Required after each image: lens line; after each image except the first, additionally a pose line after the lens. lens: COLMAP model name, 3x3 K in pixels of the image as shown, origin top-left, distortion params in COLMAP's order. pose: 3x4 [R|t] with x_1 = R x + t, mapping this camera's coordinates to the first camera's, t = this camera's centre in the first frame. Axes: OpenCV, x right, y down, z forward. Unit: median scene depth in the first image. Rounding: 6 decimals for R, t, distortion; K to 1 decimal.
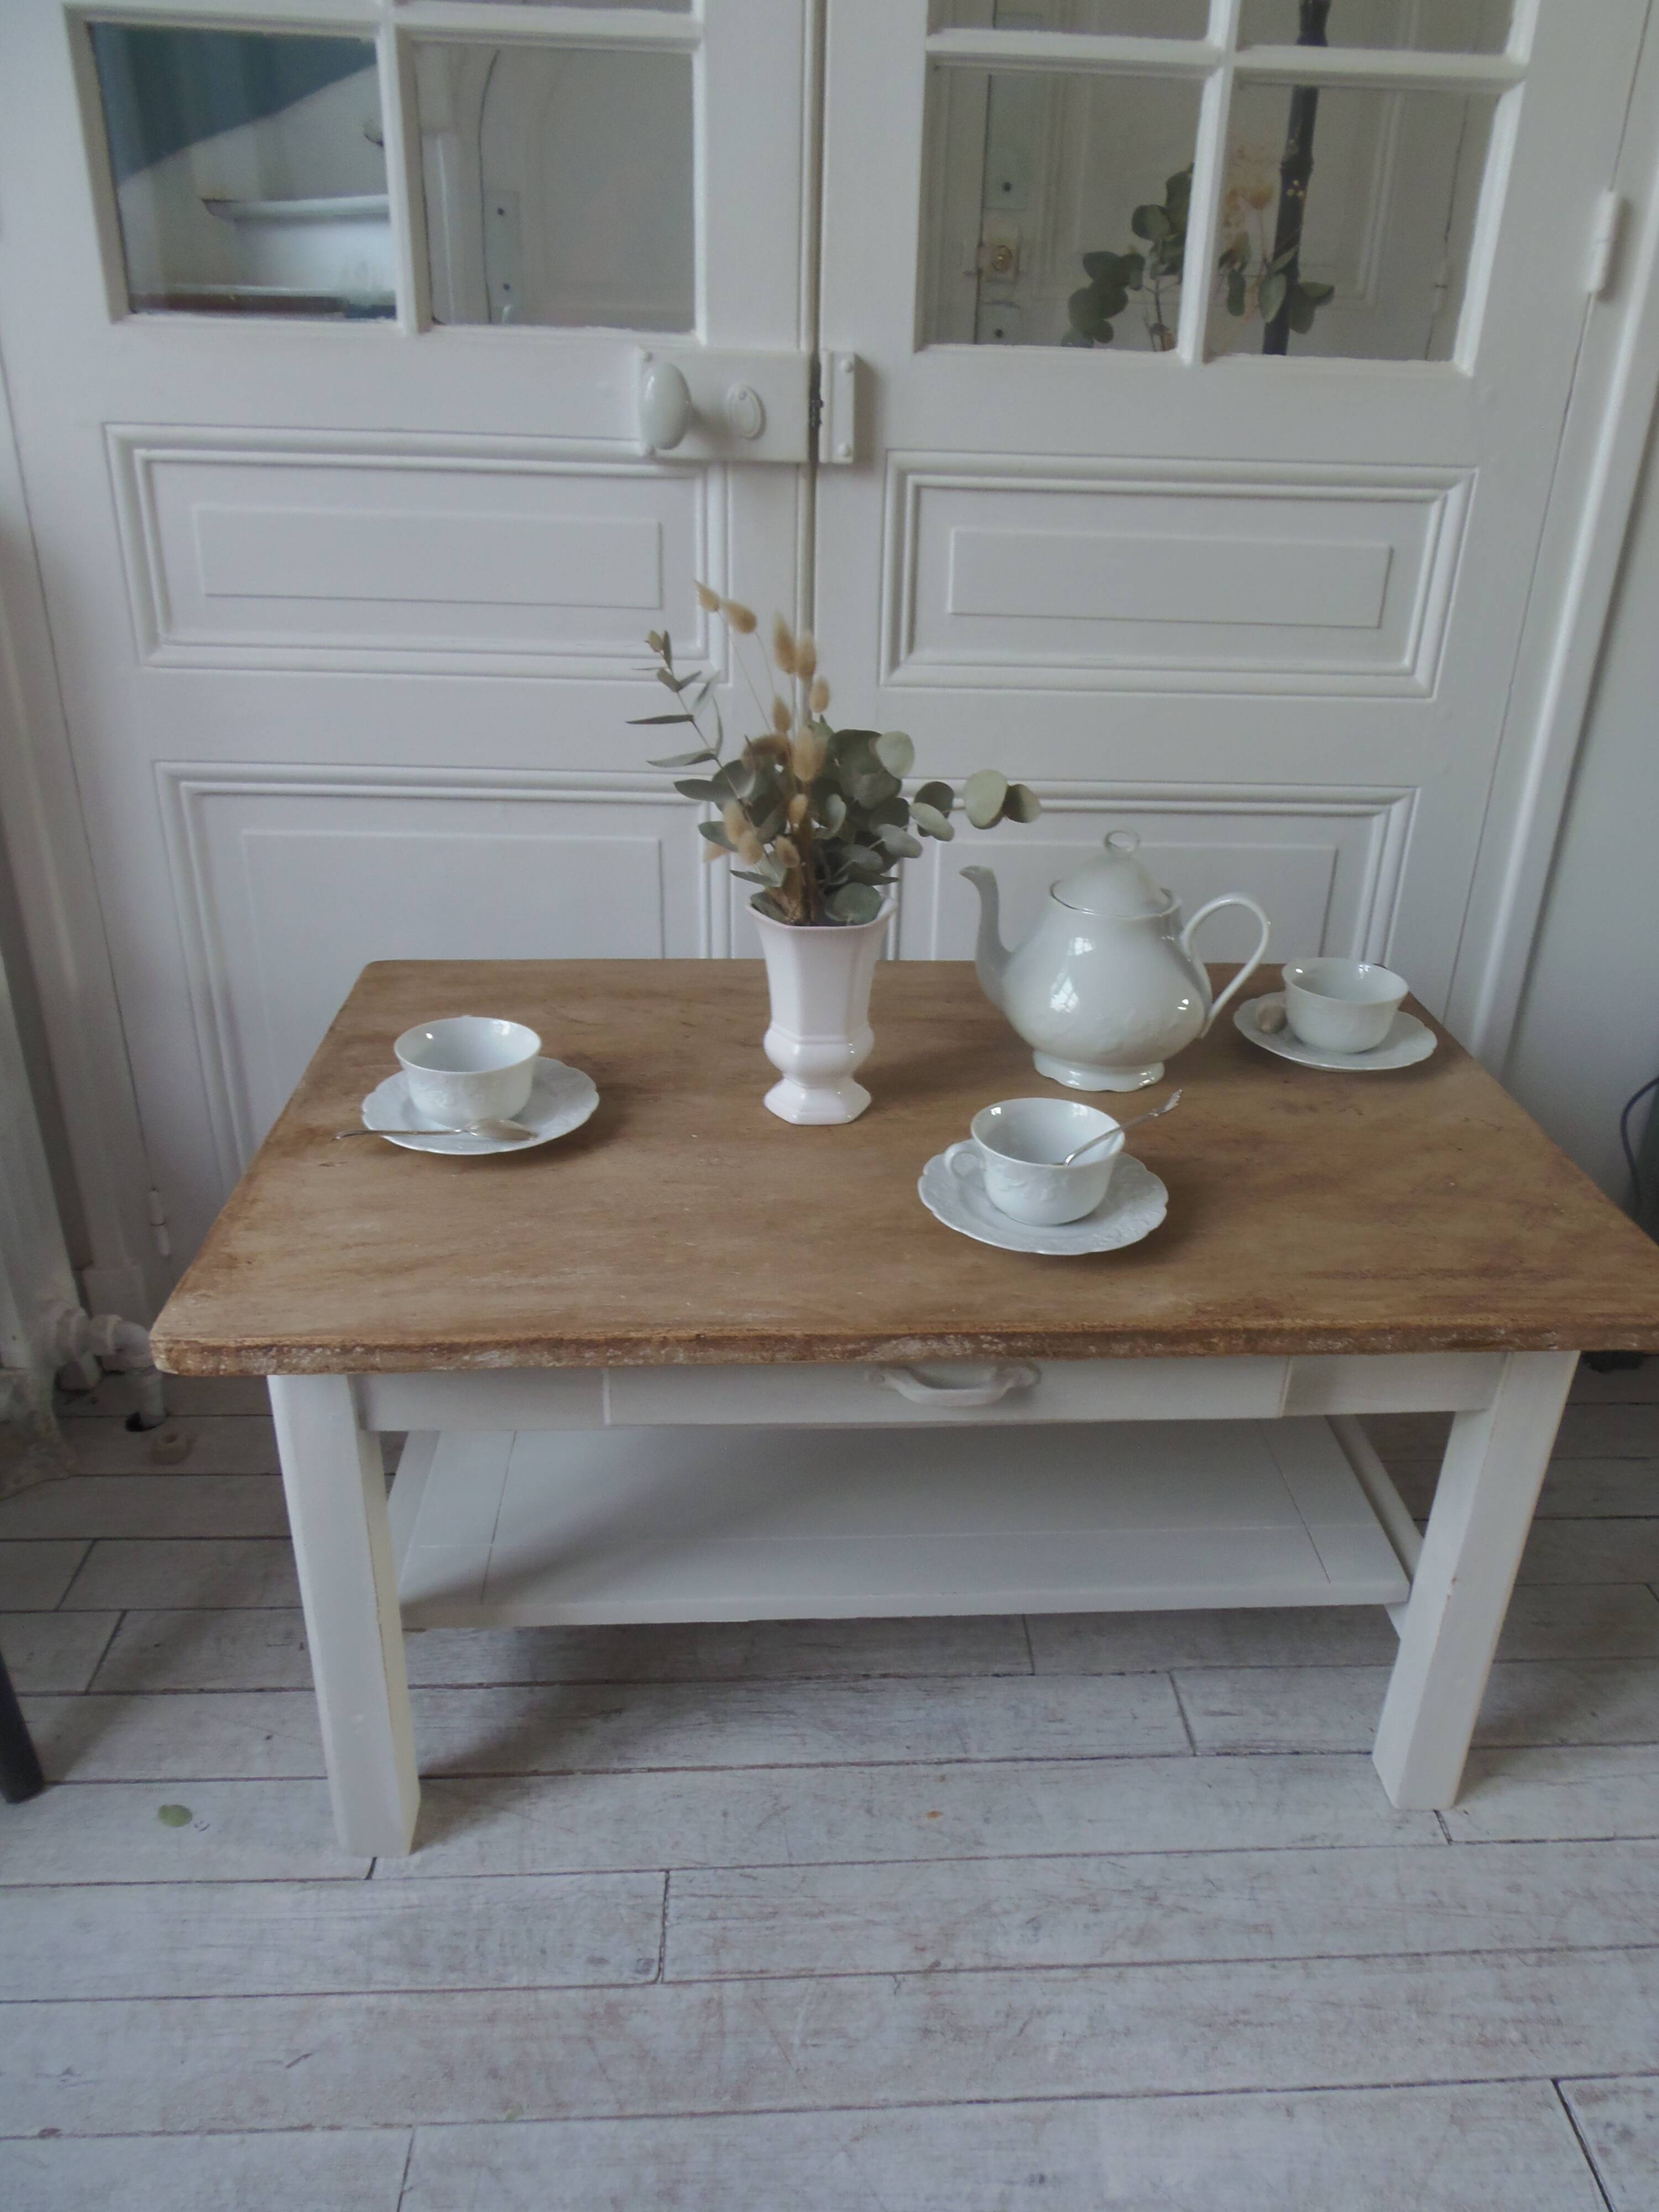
lens RADIAL K [[1620.1, 0, 883.4], [0, 1620.1, 1118.4], [0, 0, 1]] dist [-0.008070, -0.010372]
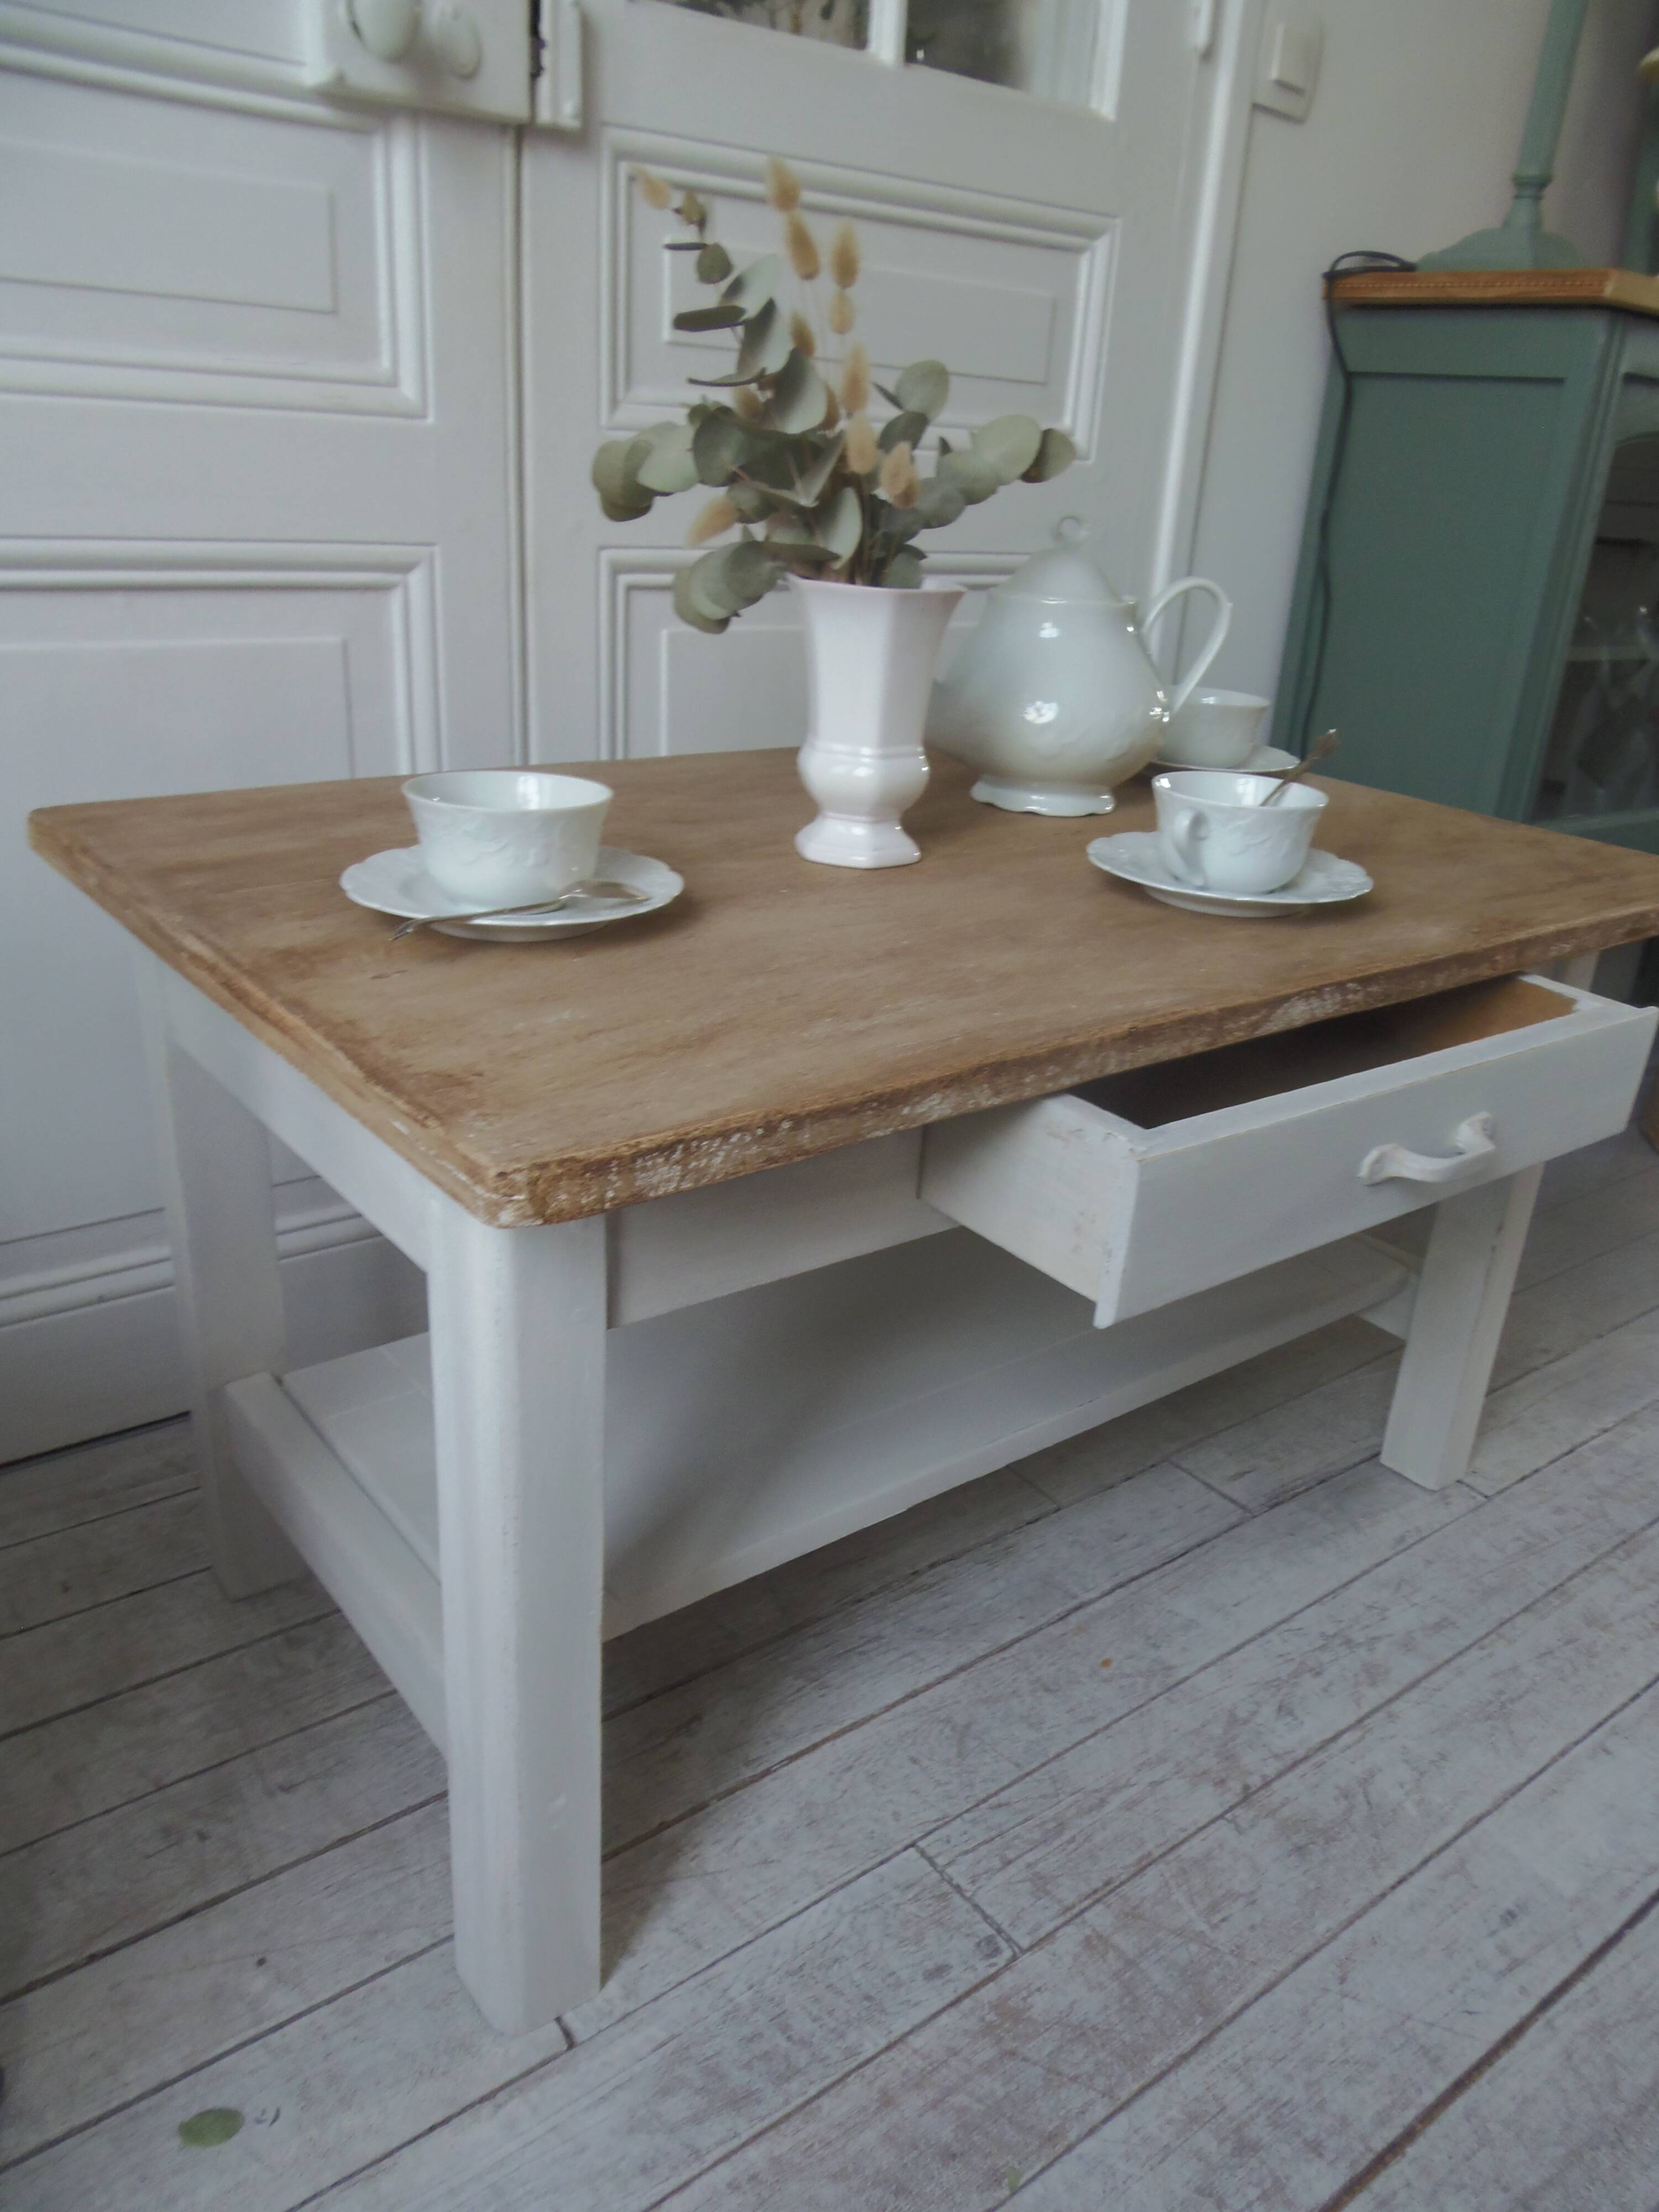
lens RADIAL K [[1620.1, 0, 886.8], [0, 1620.1, 1133.3], [0, 0, 1]] dist [-0.008070, -0.010372]
pose [[0.818976, -0.207567, 0.534972, -0.498849], [0.220053, 0.974614, 0.041273, 0.098819], [-0.529958, 0.083921, 0.843861, 0.327896]]
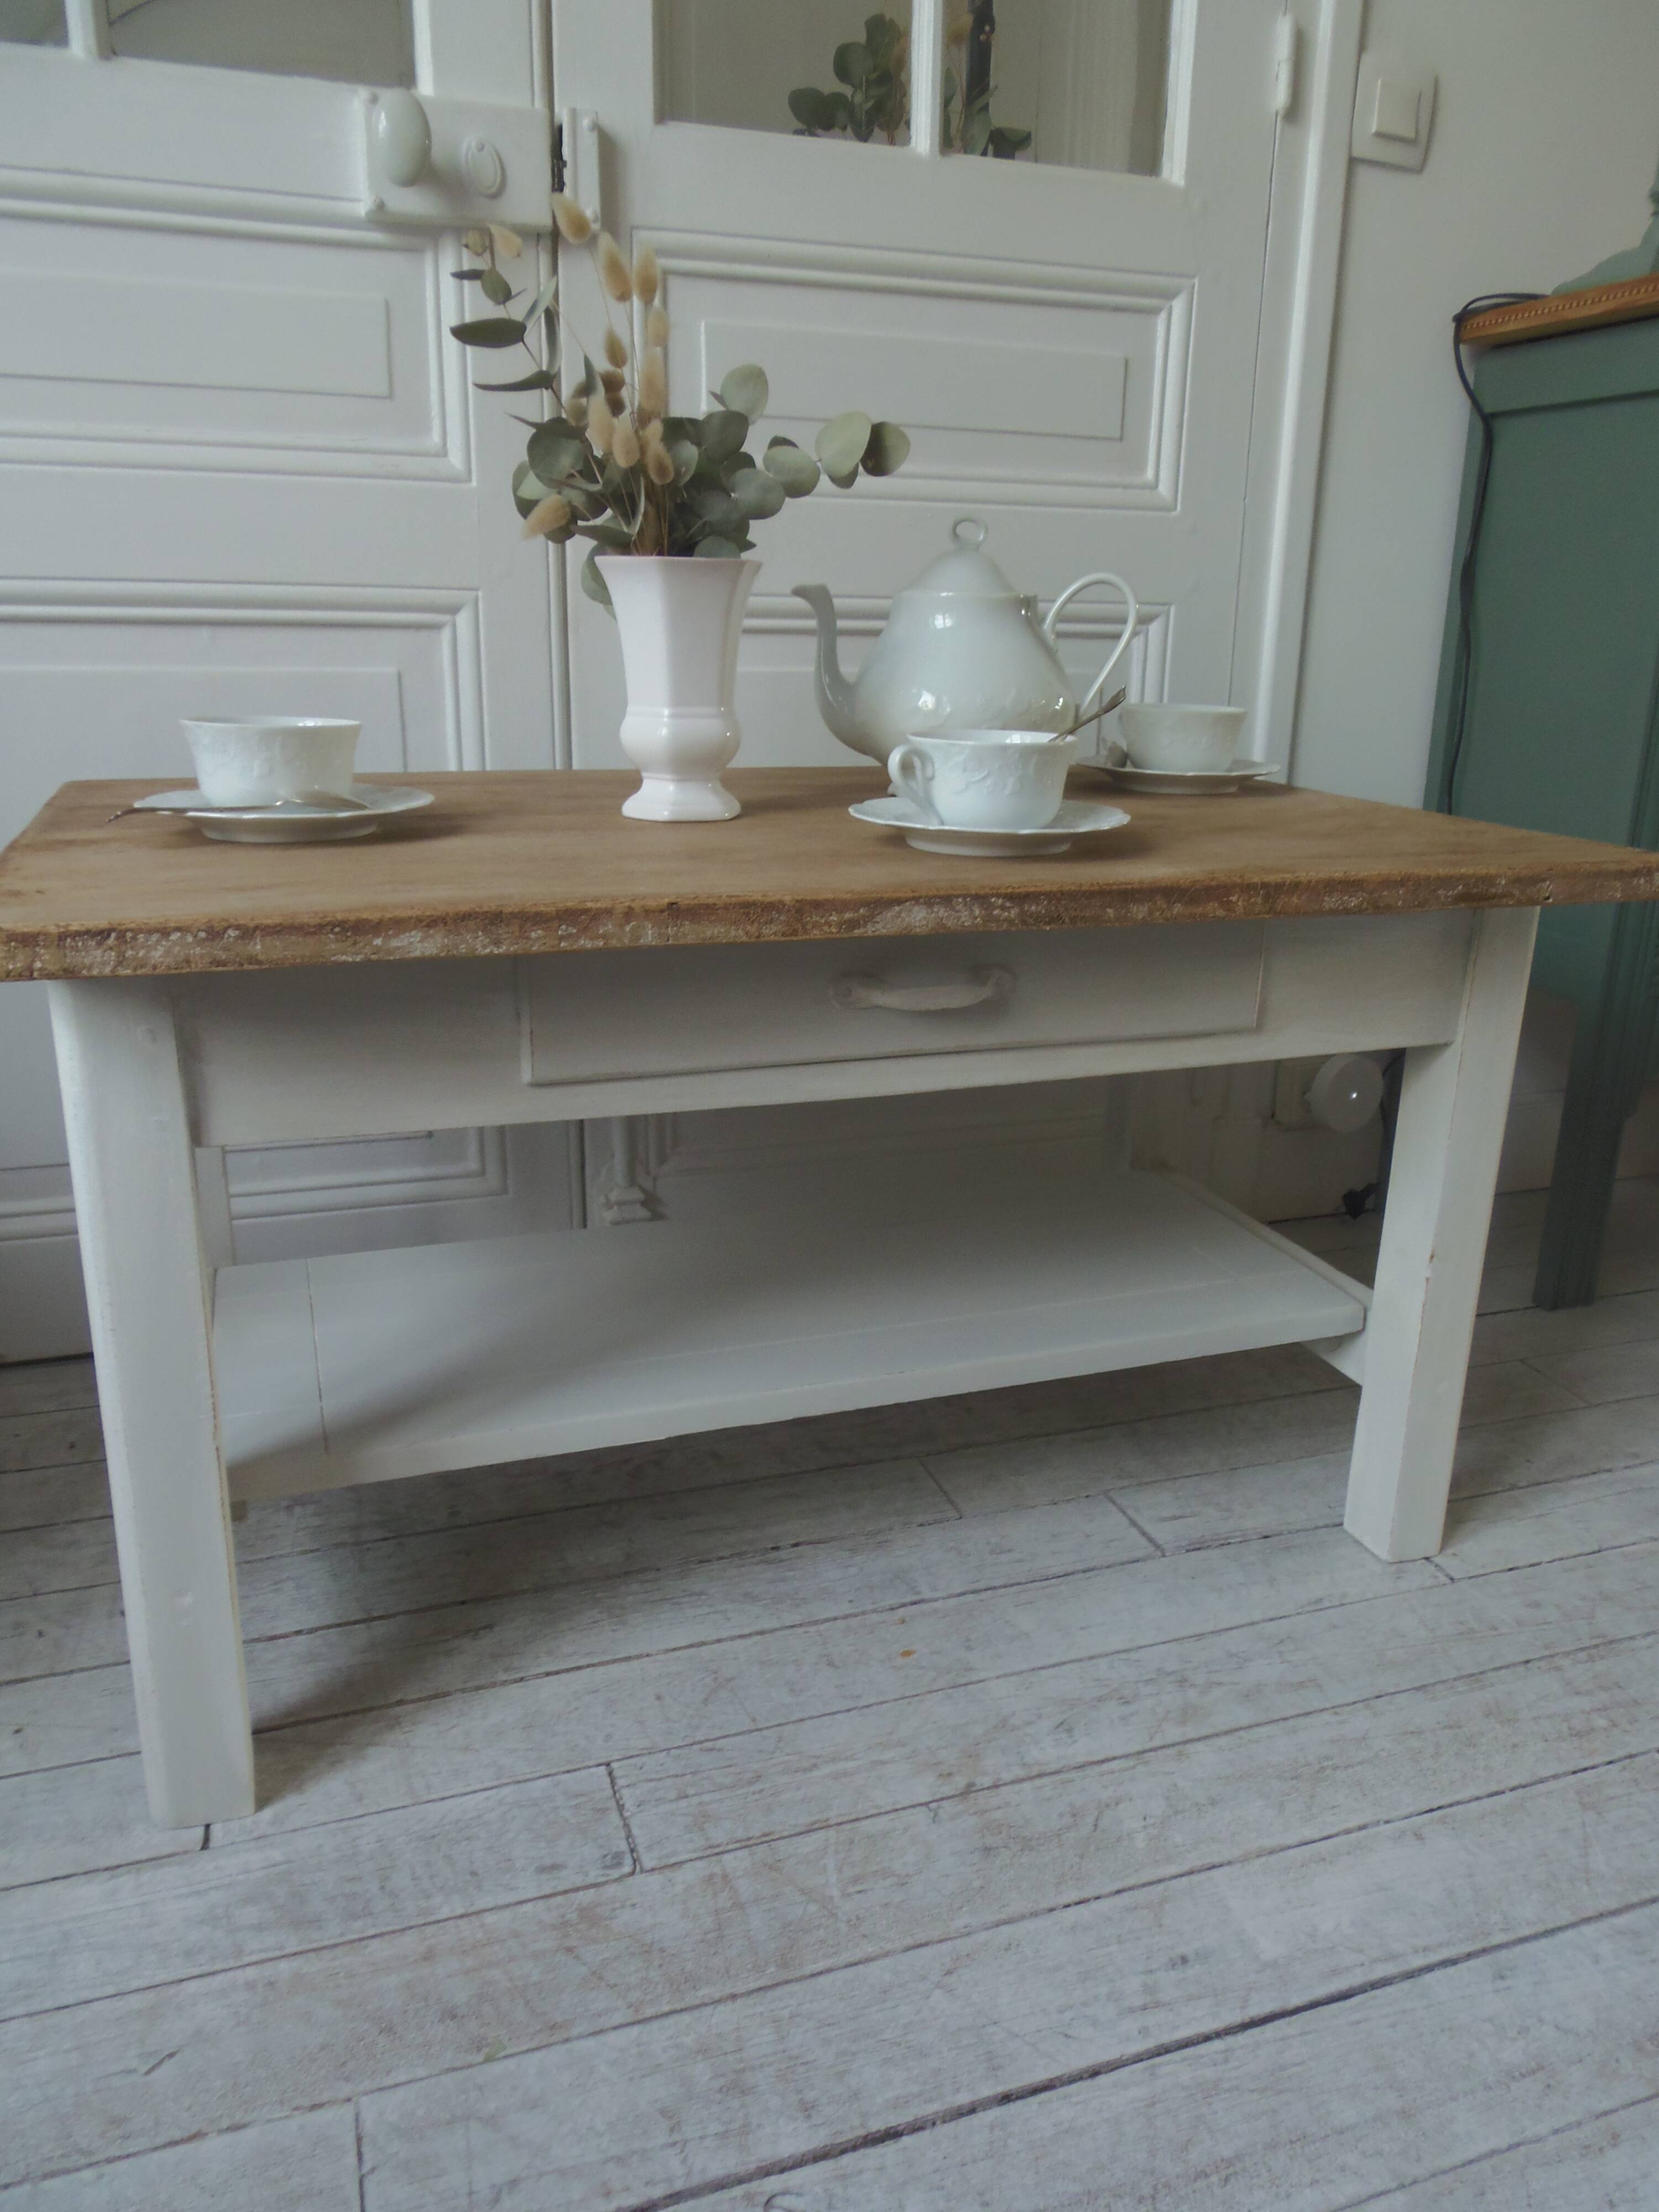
lens RADIAL K [[1620.1, 0, 866.7], [0, 1620.1, 1119.1], [0, 0, 1]] dist [-0.008070, -0.010372]
pose [[0.961450, -0.096416, 0.257521, -0.188013], [0.133074, 0.982687, -0.128912, 0.281855], [-0.240633, 0.158212, 0.957635, 0.173271]]
